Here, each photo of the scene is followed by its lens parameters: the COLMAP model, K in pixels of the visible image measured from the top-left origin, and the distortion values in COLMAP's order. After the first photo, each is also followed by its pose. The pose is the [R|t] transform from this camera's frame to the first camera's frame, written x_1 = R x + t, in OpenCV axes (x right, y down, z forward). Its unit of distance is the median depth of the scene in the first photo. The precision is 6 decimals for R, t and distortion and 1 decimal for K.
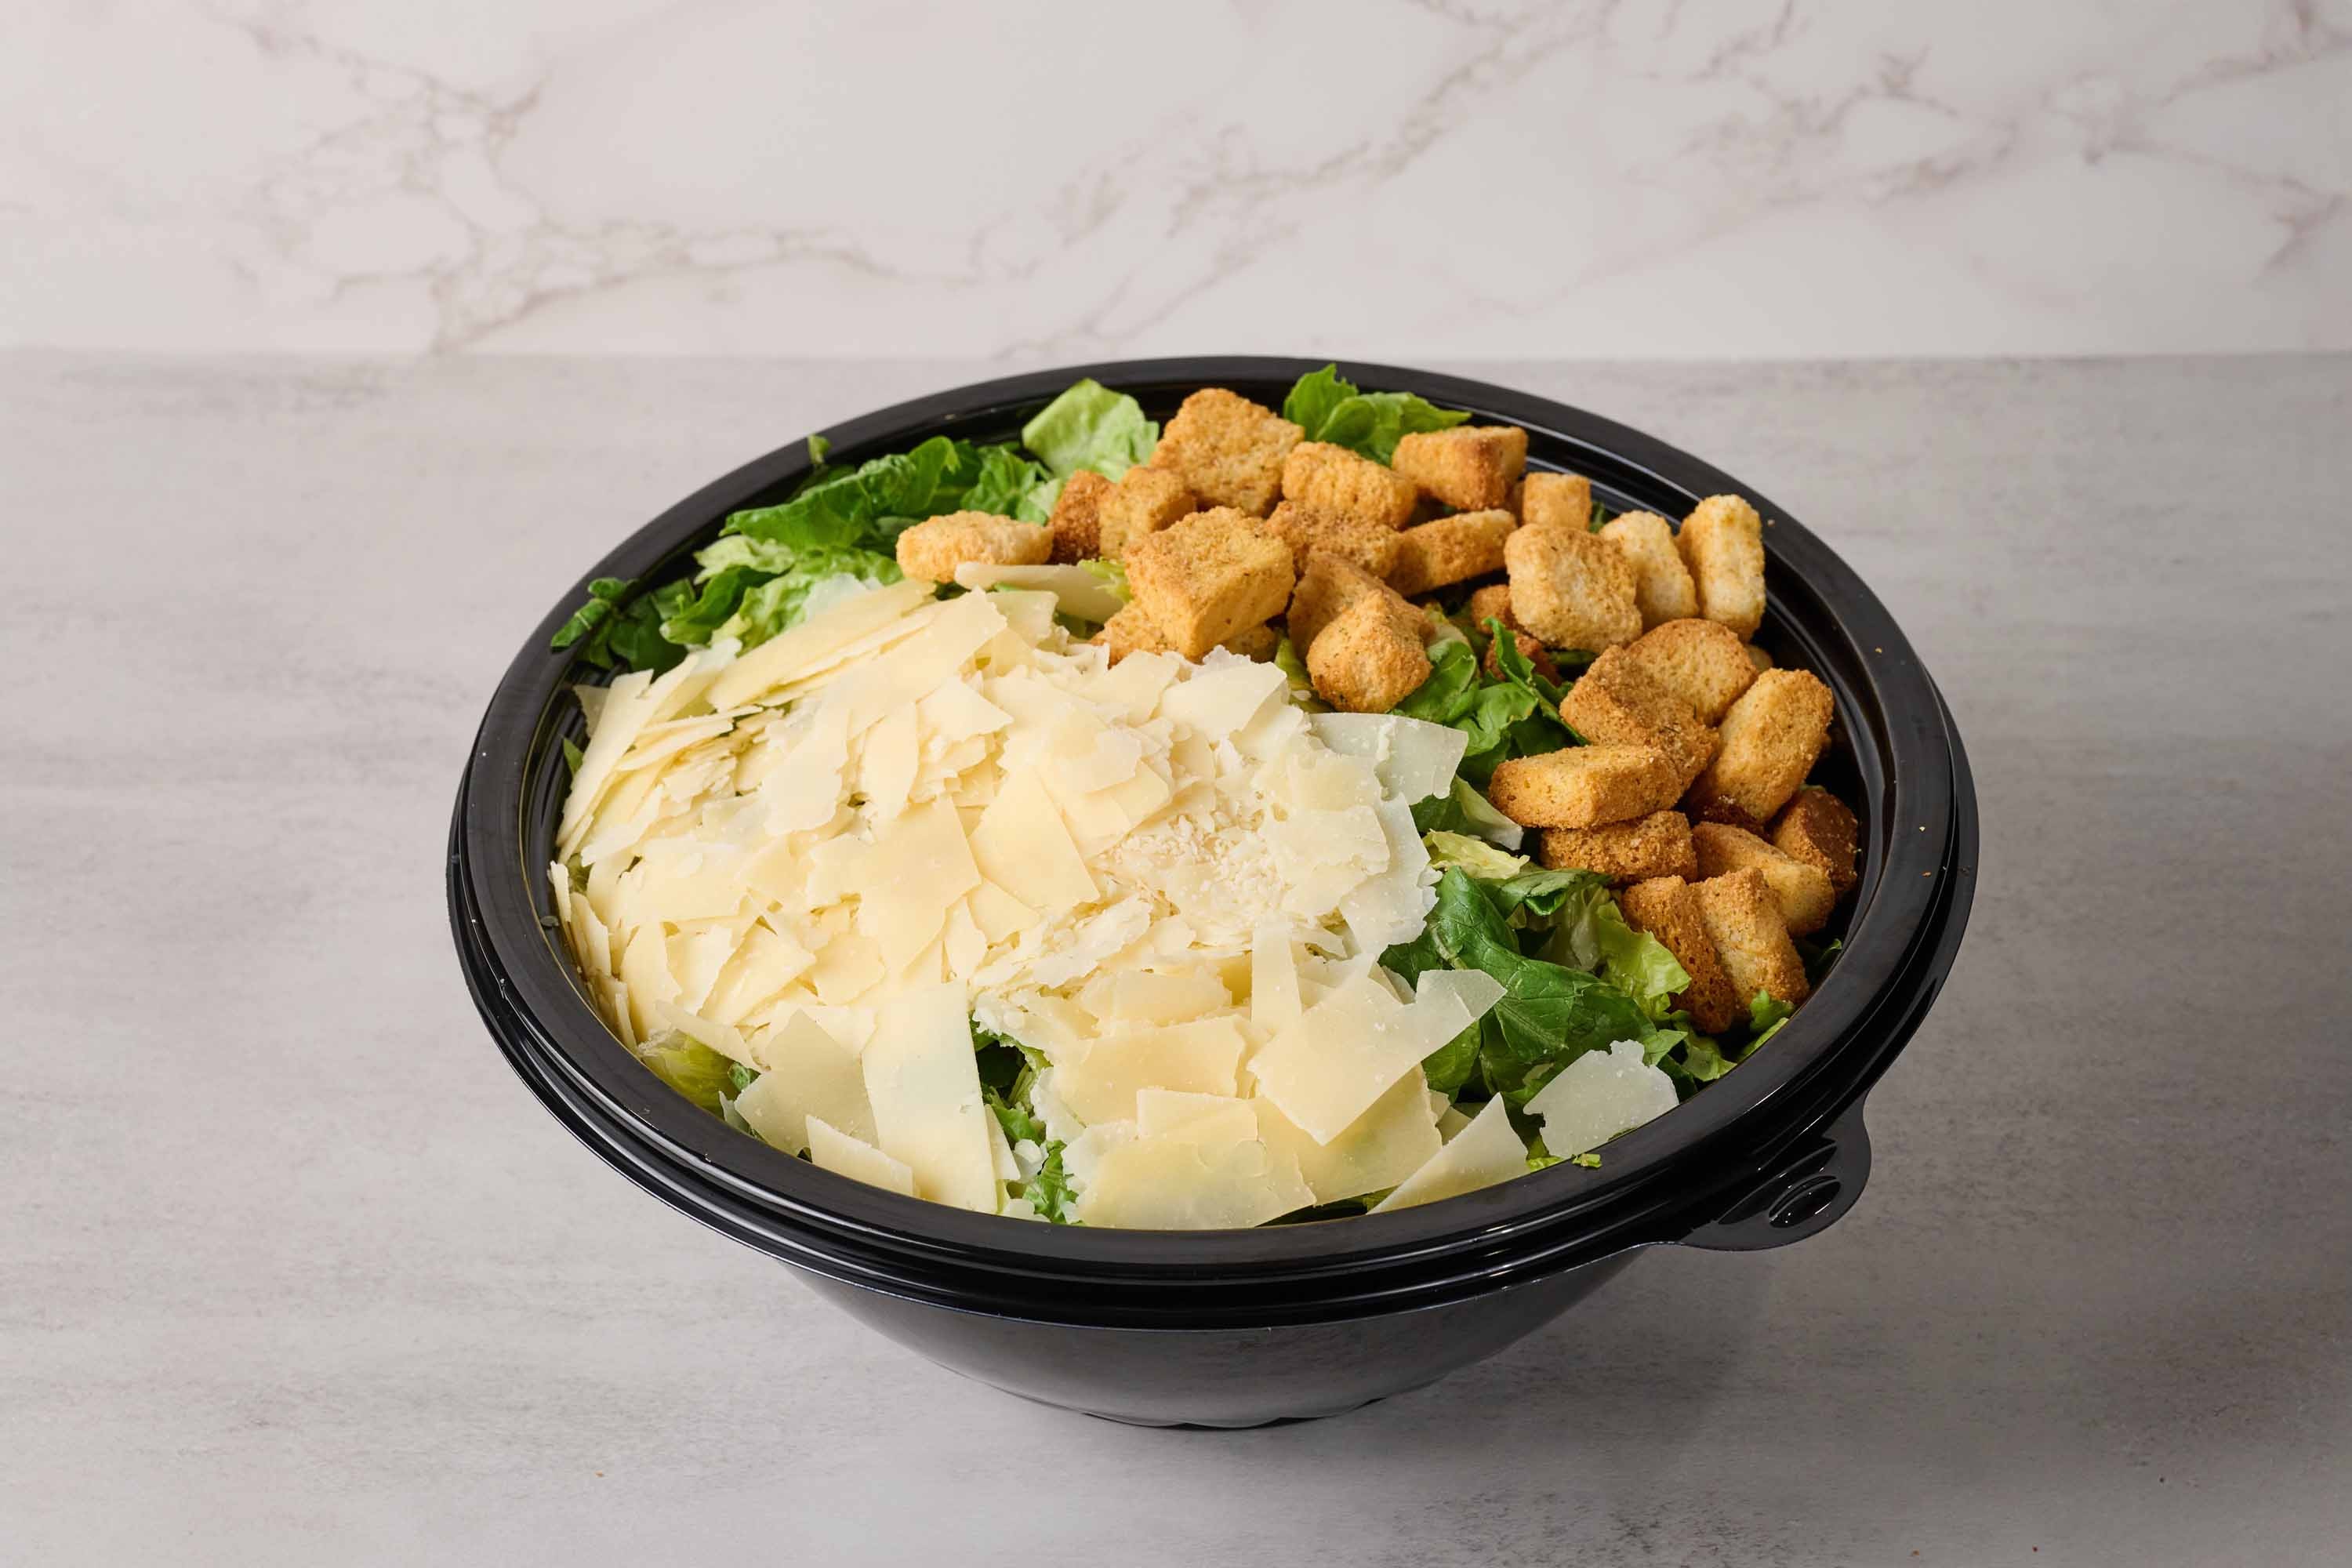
lens RADIAL K [[4471.5, 0, 1087.0], [0, 4471.5, 420.9], [0, 0, 1]] dist [-0.000215, 0.093691]
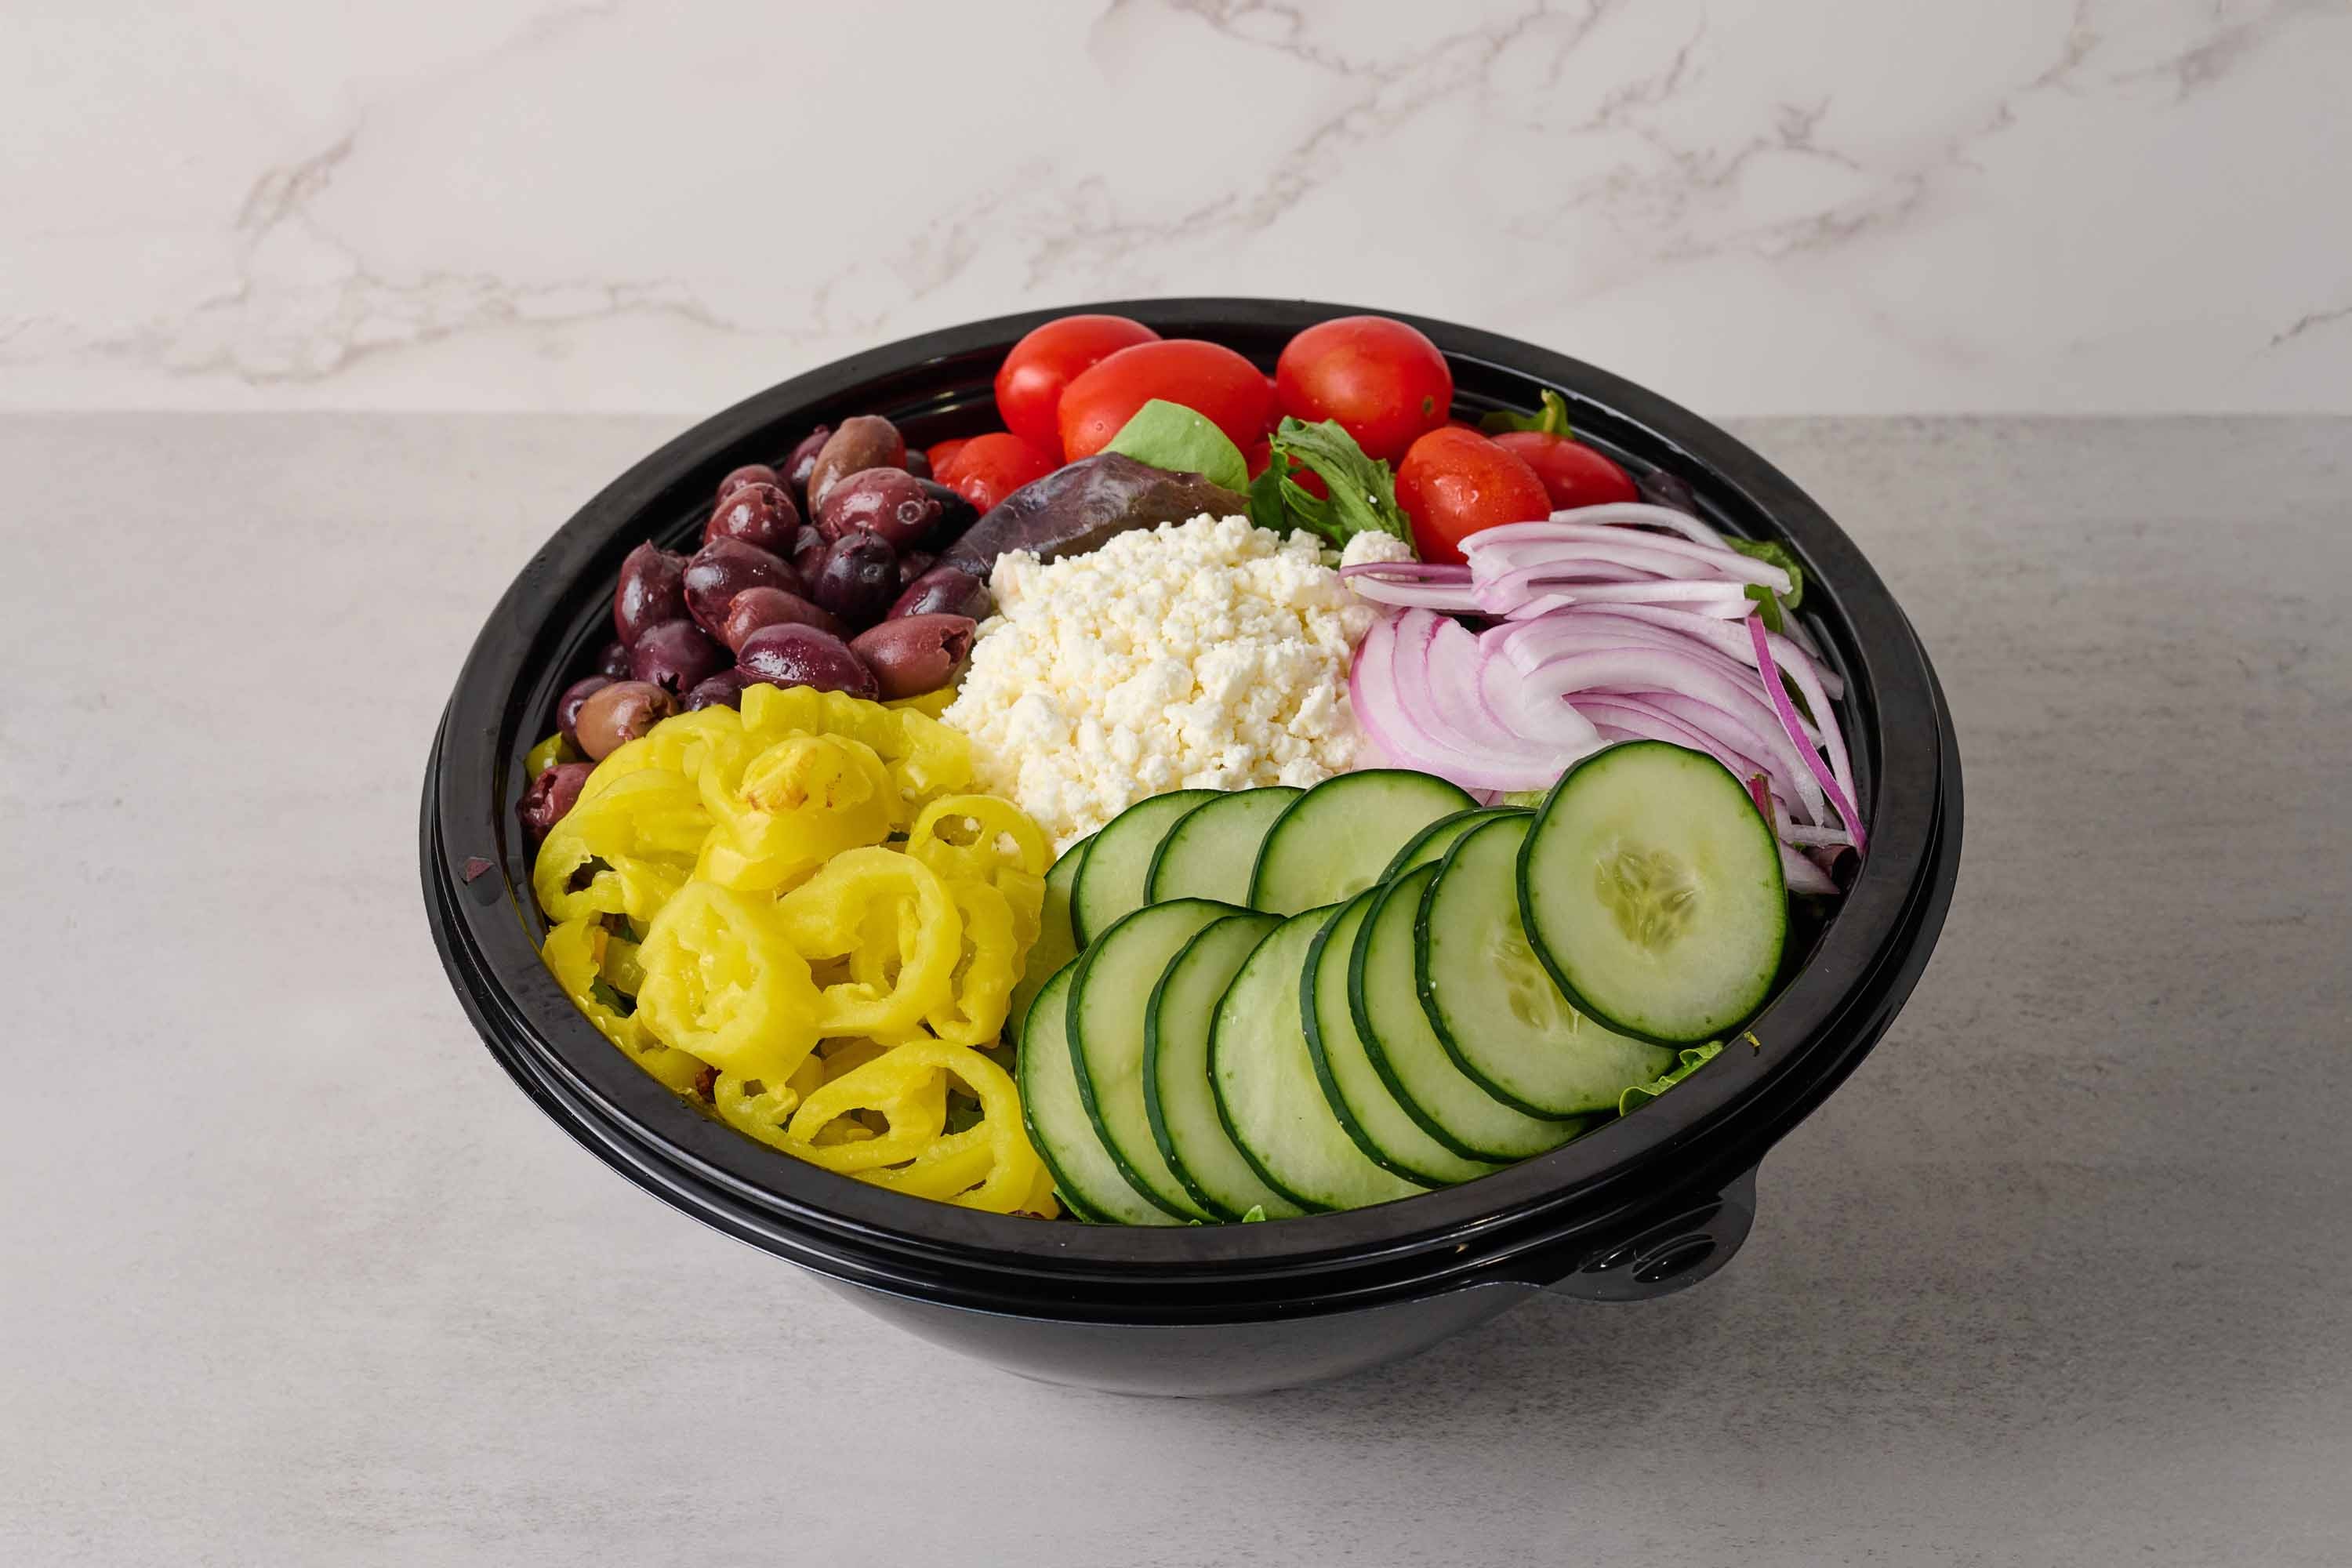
lens RADIAL K [[4471.5, 0, 1087.0], [0, 4471.5, 420.9], [0, 0, 1]] dist [-0.000215, 0.093691]
pose [[0.999830, -0.002411, 0.018307, 0.014337], [0.001510, 0.998795, 0.049046, -0.061442], [-0.018403, -0.049010, 0.998629, 0.059031]]
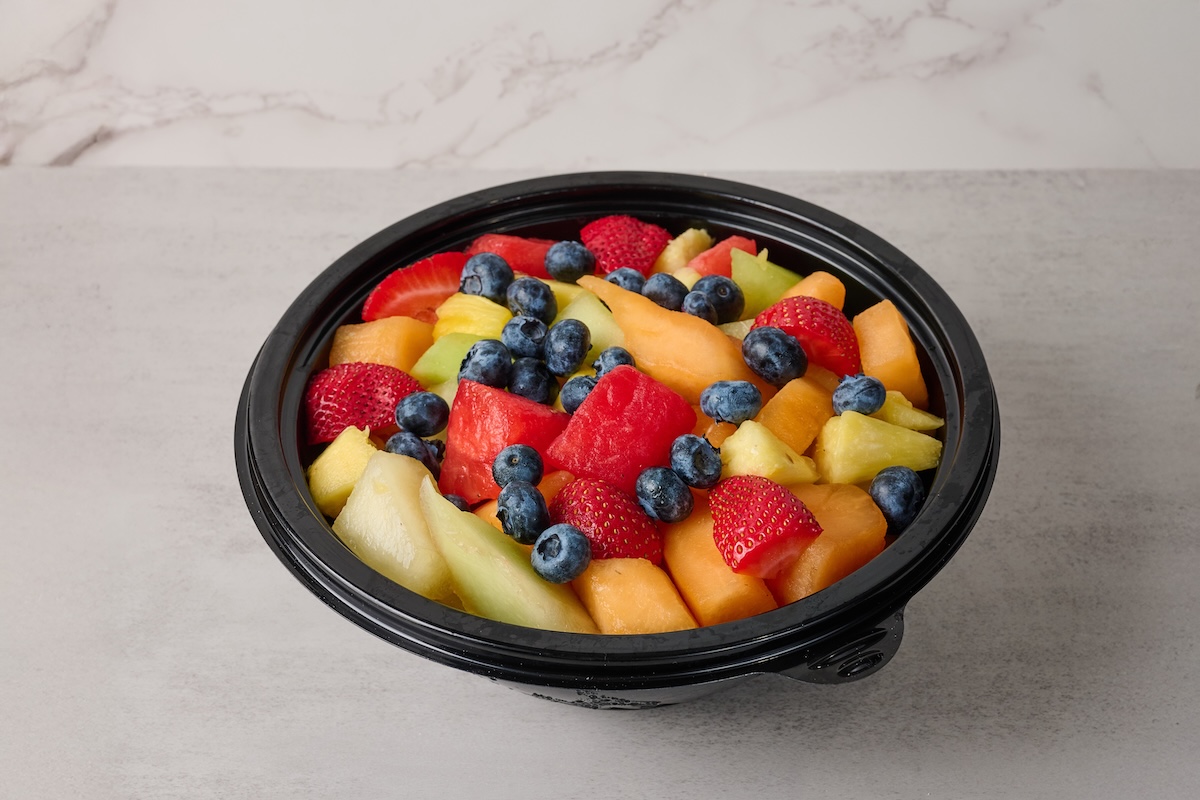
lens RADIAL K [[2320.6, 0, 584.8], [0, 2320.6, 372.9], [0, 0, 1]] dist [-0.006383, 0.115295]
pose [[0.999150, -0.004346, 0.040988, 0.014469], [-0.000724, 0.992420, 0.122892, -0.046828], [-0.041211, -0.122817, 0.991573, 0.135579]]
